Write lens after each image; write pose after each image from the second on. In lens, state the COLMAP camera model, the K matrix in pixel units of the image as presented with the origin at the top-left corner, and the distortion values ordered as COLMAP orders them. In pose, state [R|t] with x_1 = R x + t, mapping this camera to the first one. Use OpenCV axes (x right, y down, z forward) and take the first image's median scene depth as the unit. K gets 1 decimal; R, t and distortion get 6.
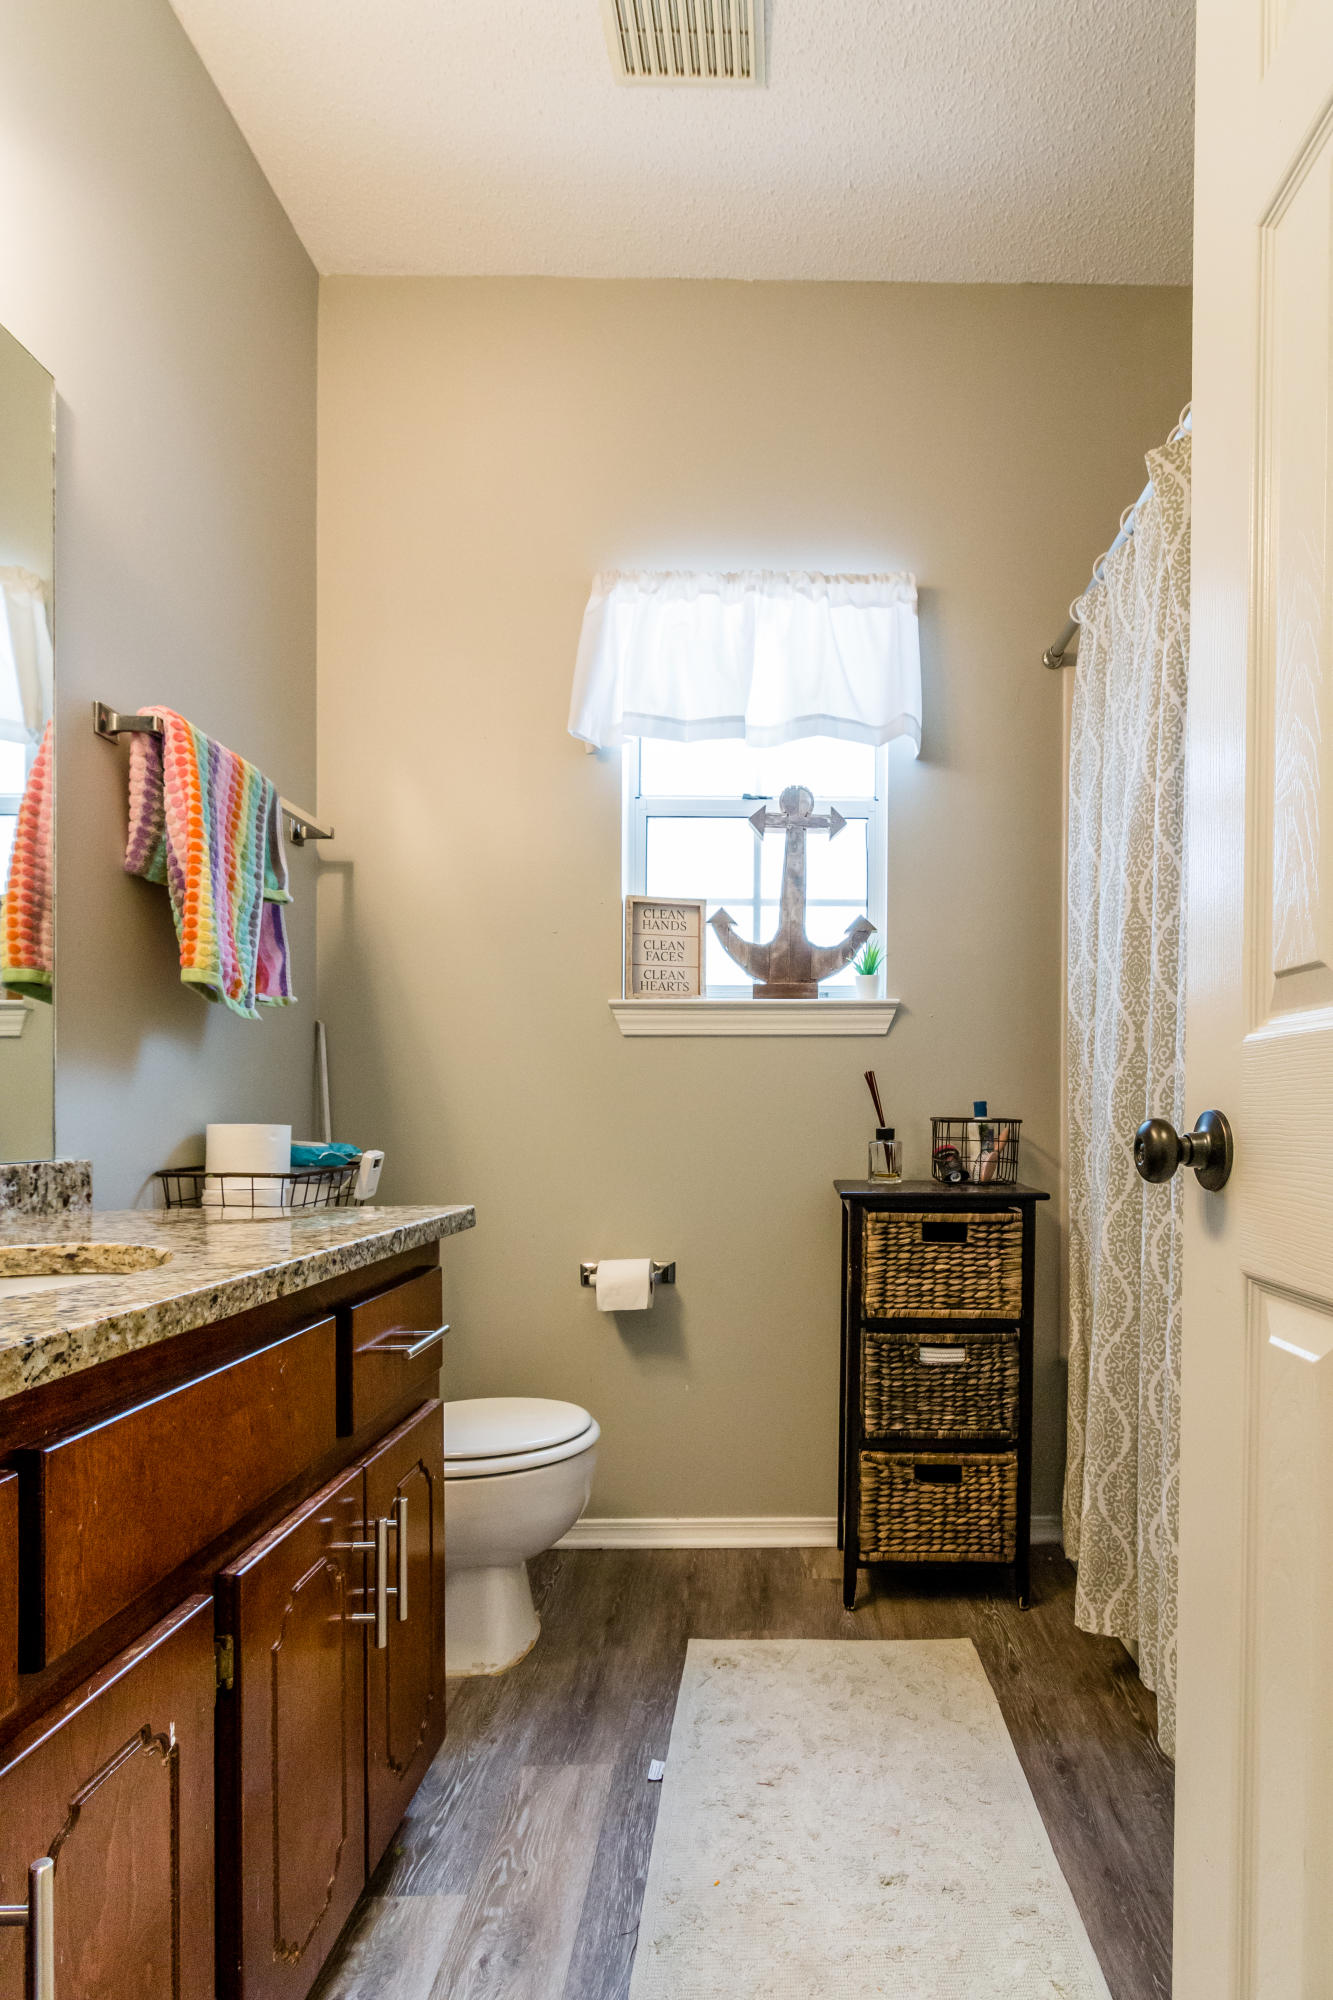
lens RADIAL K [[957.3, 0, 666.3], [0, 957.3, 1116.4], [0, 0, 1]] dist [0.000333, -0.000282]
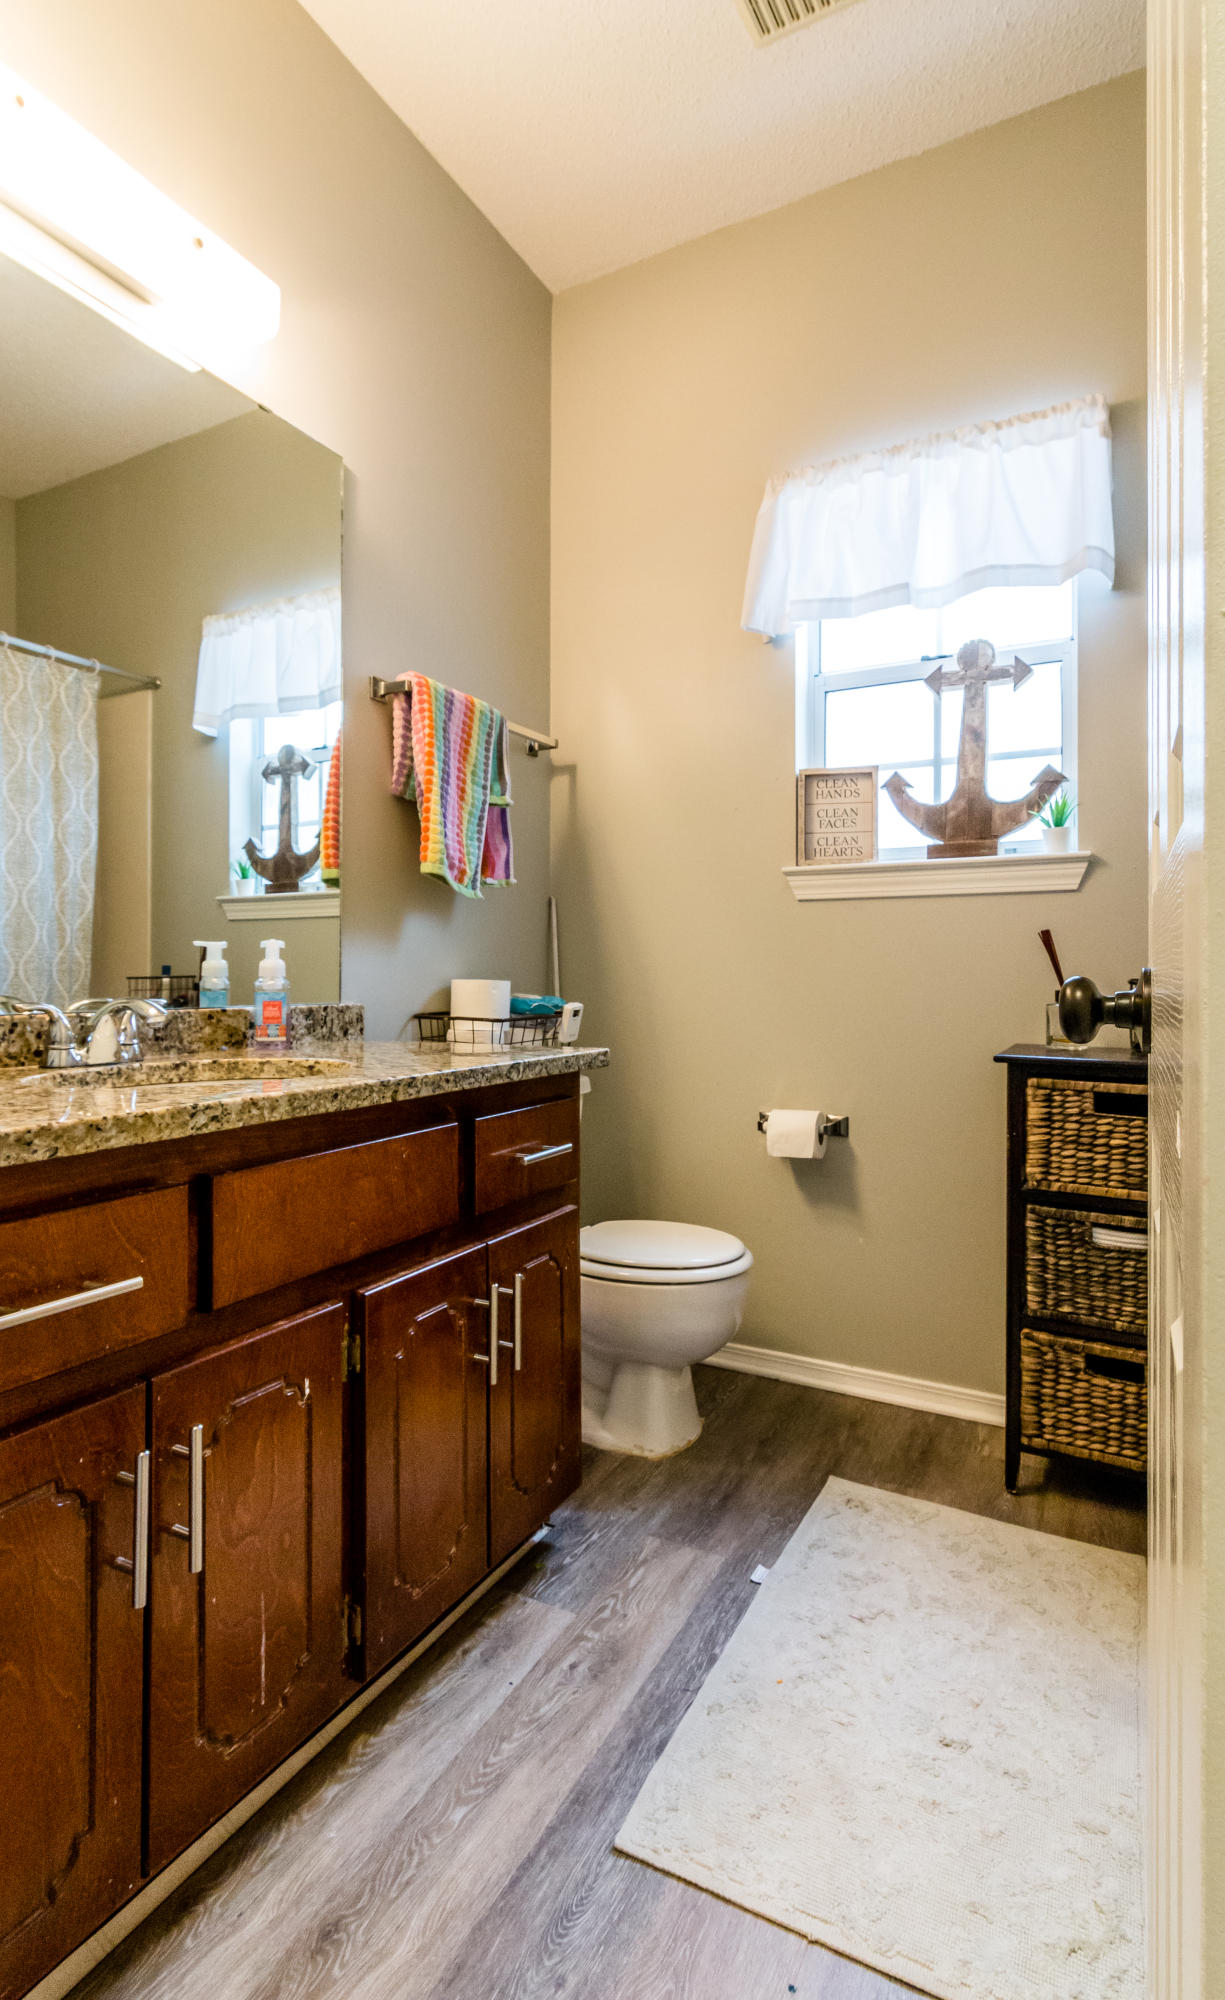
lens RADIAL K [[968.5, 0, 612.3], [0, 968.5, 967.1], [0, 0, 1]] dist [0.000842, -0.001028]
pose [[0.874936, 0.000660, -0.484238, 0.326198], [-0.007139, 0.999908, -0.011536, 0.004230], [0.484186, 0.013550, 0.874860, -0.048922]]
